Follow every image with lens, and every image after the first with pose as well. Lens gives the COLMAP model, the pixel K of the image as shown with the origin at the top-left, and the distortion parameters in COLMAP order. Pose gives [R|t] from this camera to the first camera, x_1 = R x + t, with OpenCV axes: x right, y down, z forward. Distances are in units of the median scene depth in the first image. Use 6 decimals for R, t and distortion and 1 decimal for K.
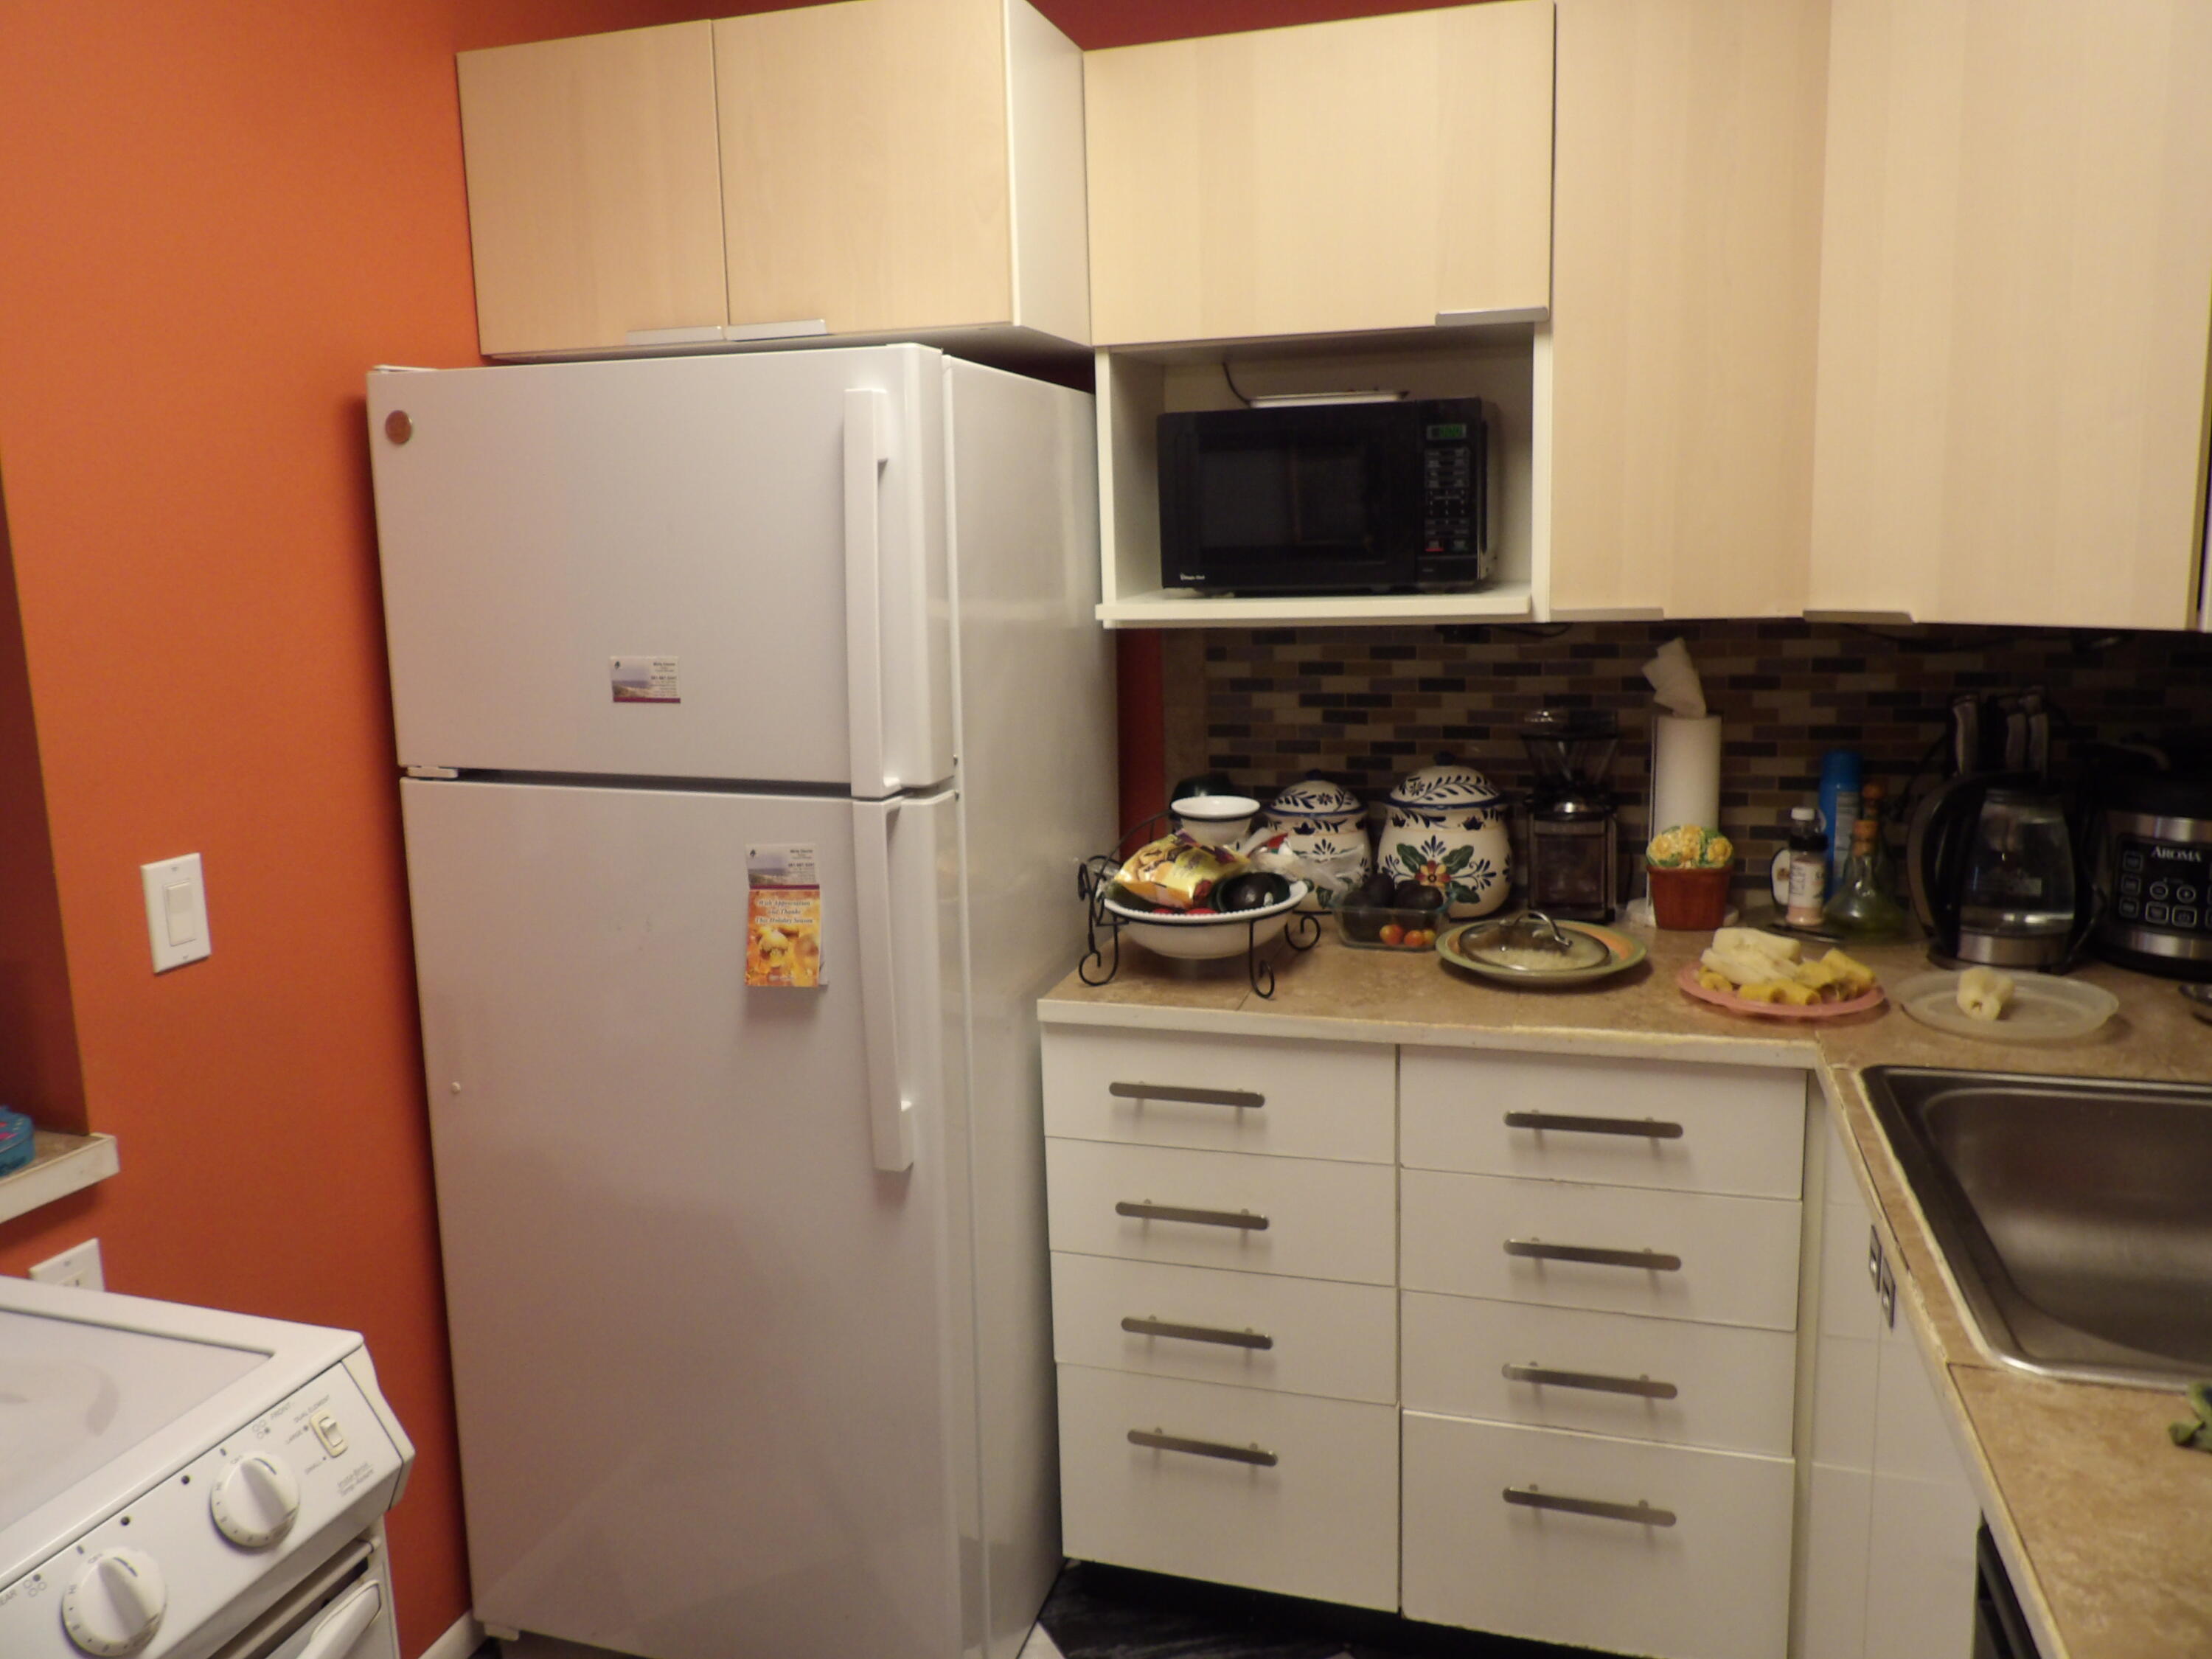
lens RADIAL K [[1587.2, 0, 1100.0], [0, 1587.2, 818.0], [0, 0, 1]] dist [-0.026301, 0.031921]
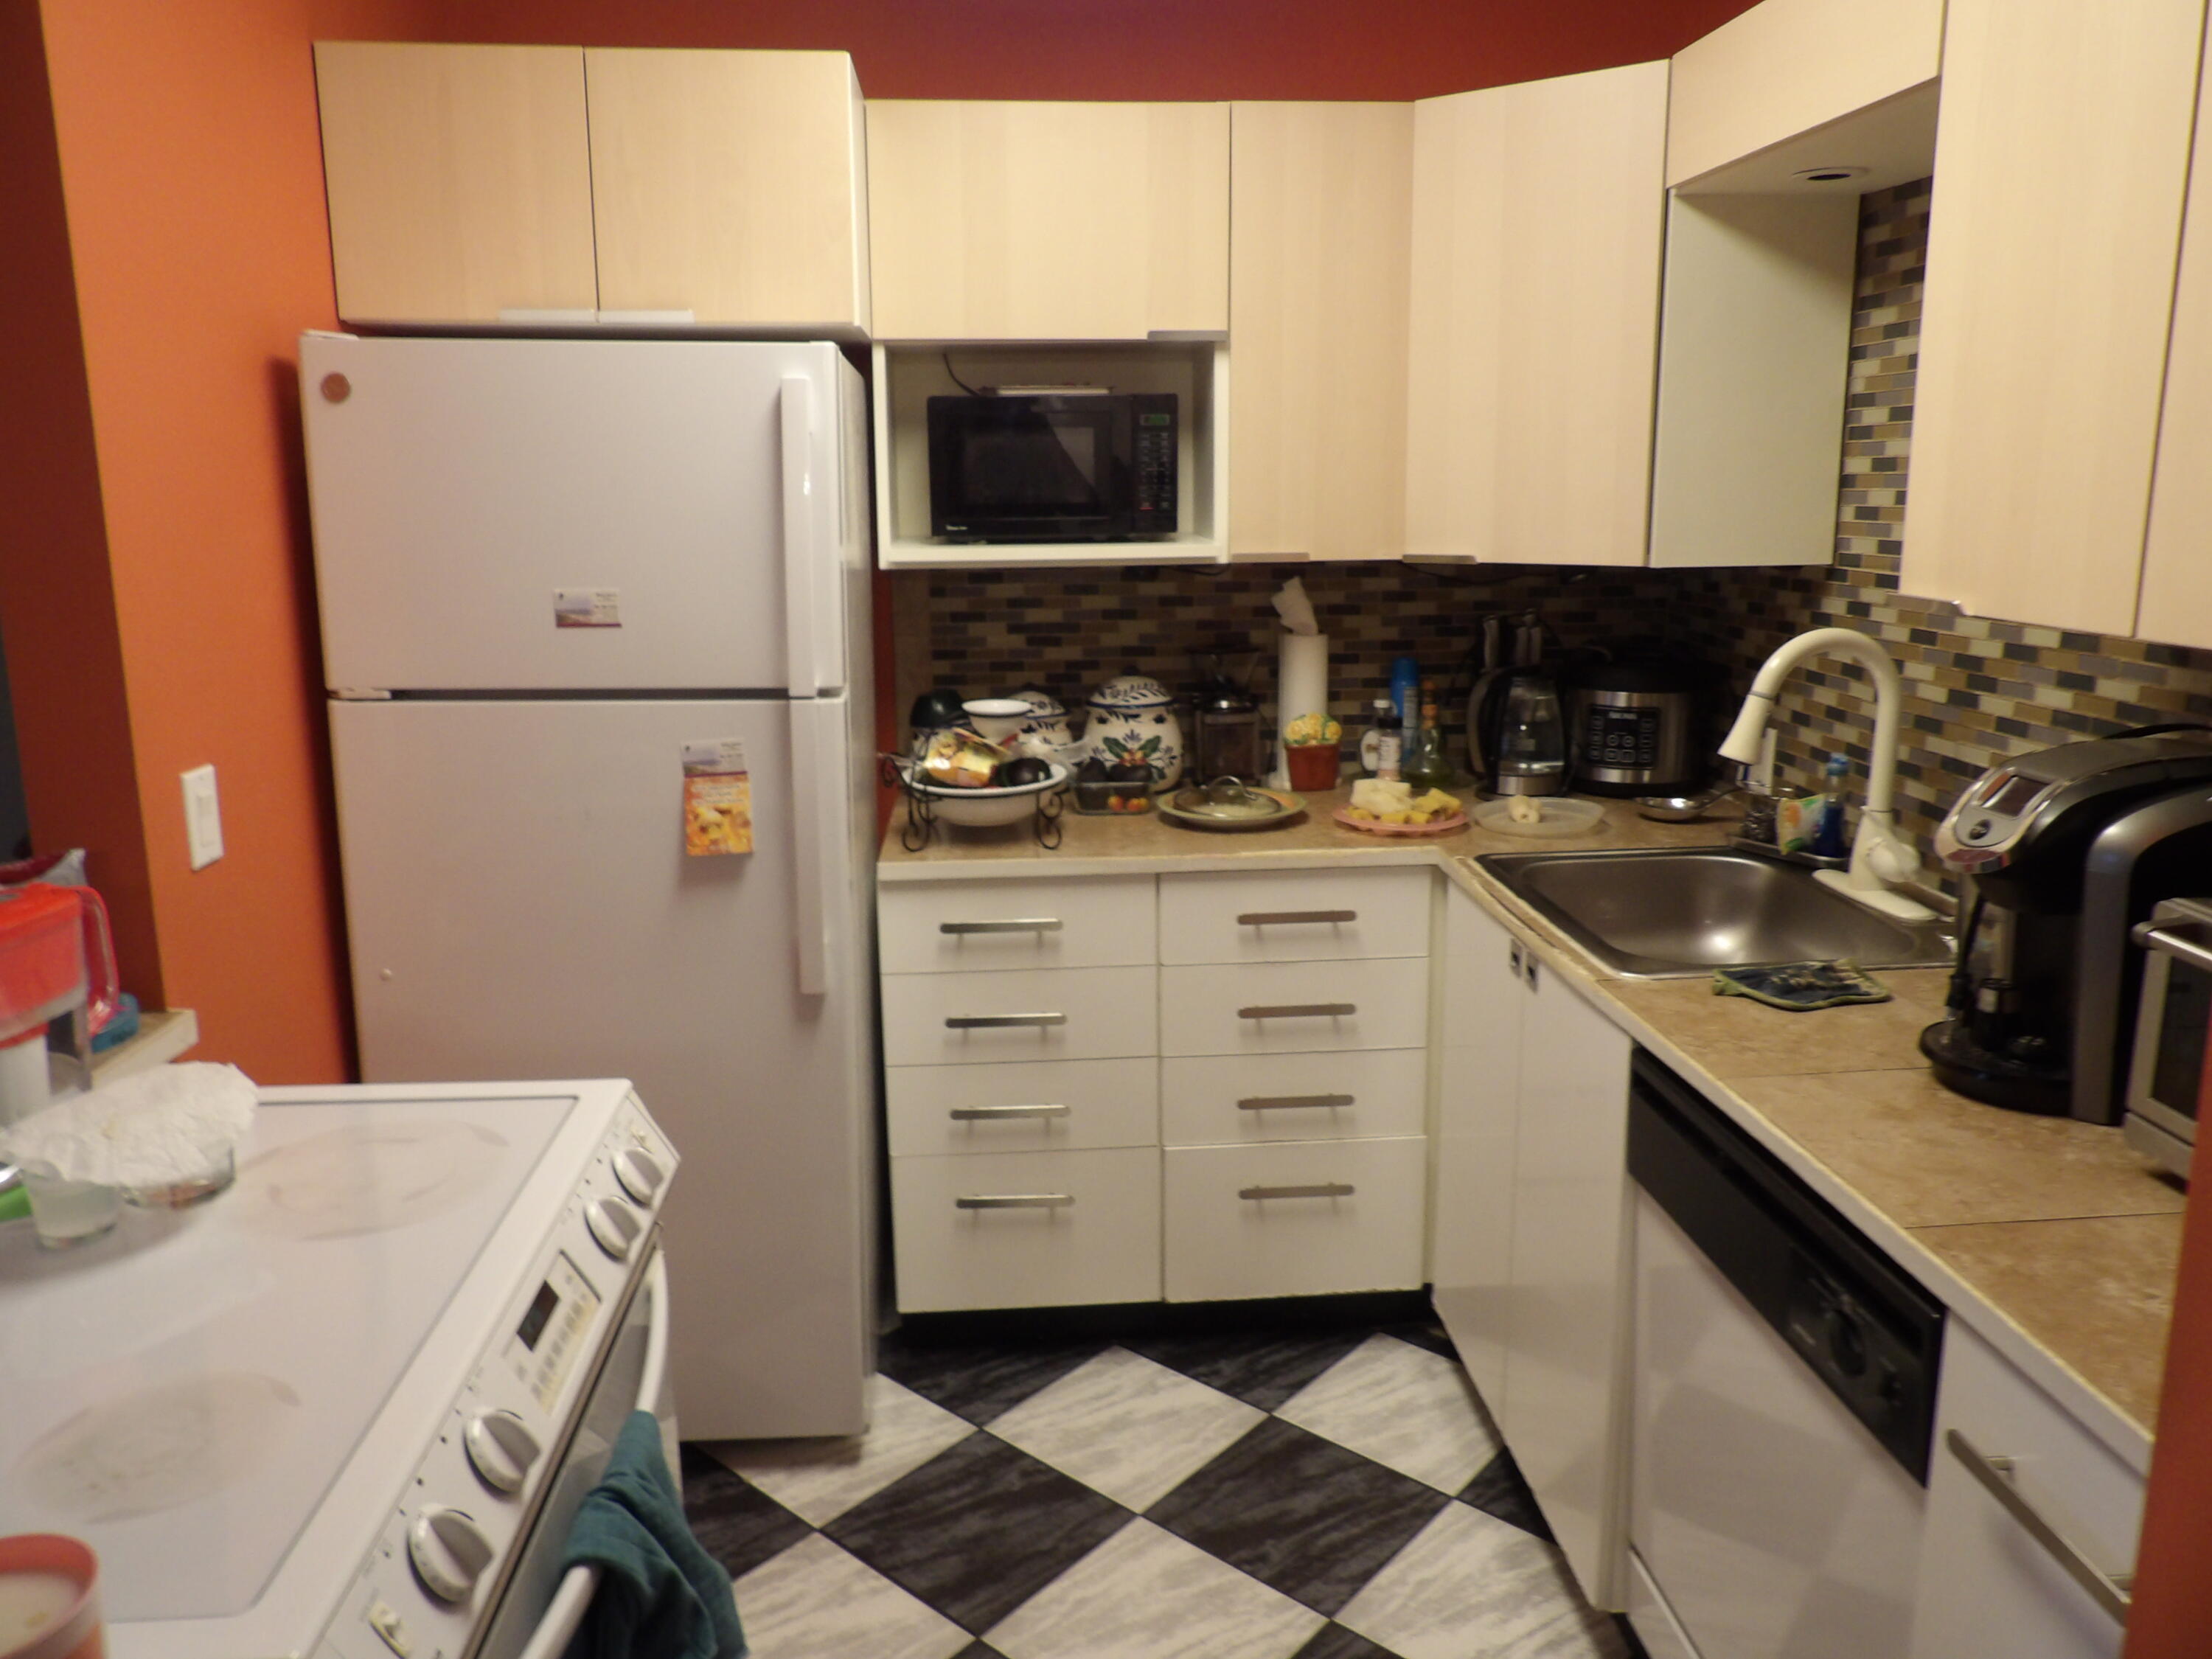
lens RADIAL K [[1587.2, 0, 1105.6], [0, 1587.2, 826.9], [0, 0, 1]] dist [-0.026301, 0.031921]
pose [[0.931287, -0.057356, 0.359743, -0.328398], [0.045953, 0.998135, 0.040176, 0.043810], [-0.361377, -0.020884, 0.932186, -0.243281]]
